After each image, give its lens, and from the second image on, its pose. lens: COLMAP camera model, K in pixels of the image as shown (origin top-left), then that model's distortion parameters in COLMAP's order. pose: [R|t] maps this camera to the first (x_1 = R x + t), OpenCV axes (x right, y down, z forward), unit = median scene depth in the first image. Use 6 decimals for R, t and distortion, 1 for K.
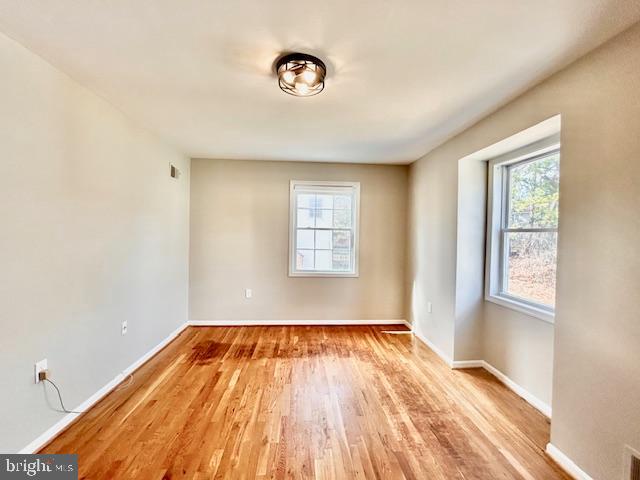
lens RADIAL K [[273.7, 0, 320.0], [0, 273.7, 240.0], [0, 0, 1]] dist [0.000131, 0.000156]
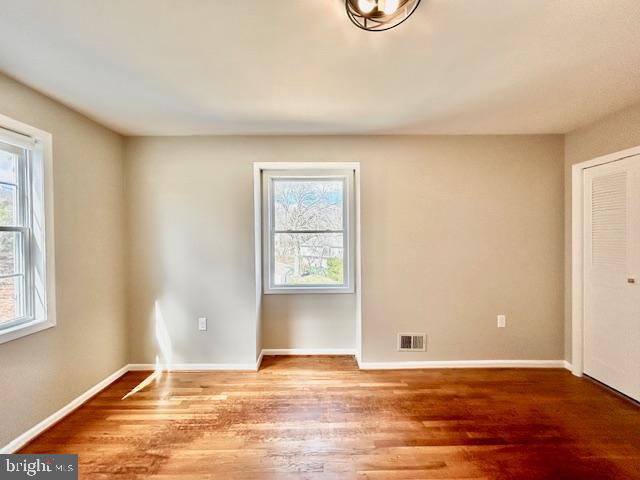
lens RADIAL K [[260.6, 0, 318.9], [0, 260.6, 237.9], [0, 0, 1]] dist [0.001791, 0.000559]
pose [[0.061511, -0.029640, 0.997666, -0.490358], [0.035684, 0.998985, 0.027479, -0.036161], [-0.997468, 0.033910, 0.062506, 0.782414]]
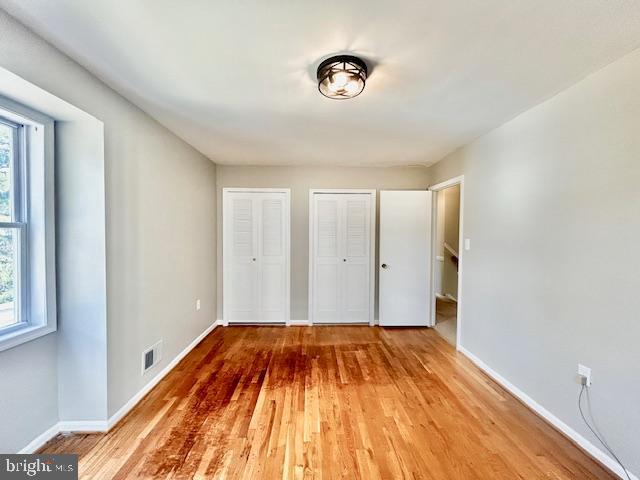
lens RADIAL K [[260.6, 0, 318.9], [0, 260.6, 237.9], [0, 0, 1]] dist [0.001791, 0.000559]
pose [[-0.998919, -0.025655, 0.038775, -0.024406], [-0.023818, 0.998605, 0.047122, -0.046300], [-0.039930, 0.046147, -0.998136, 1.375198]]
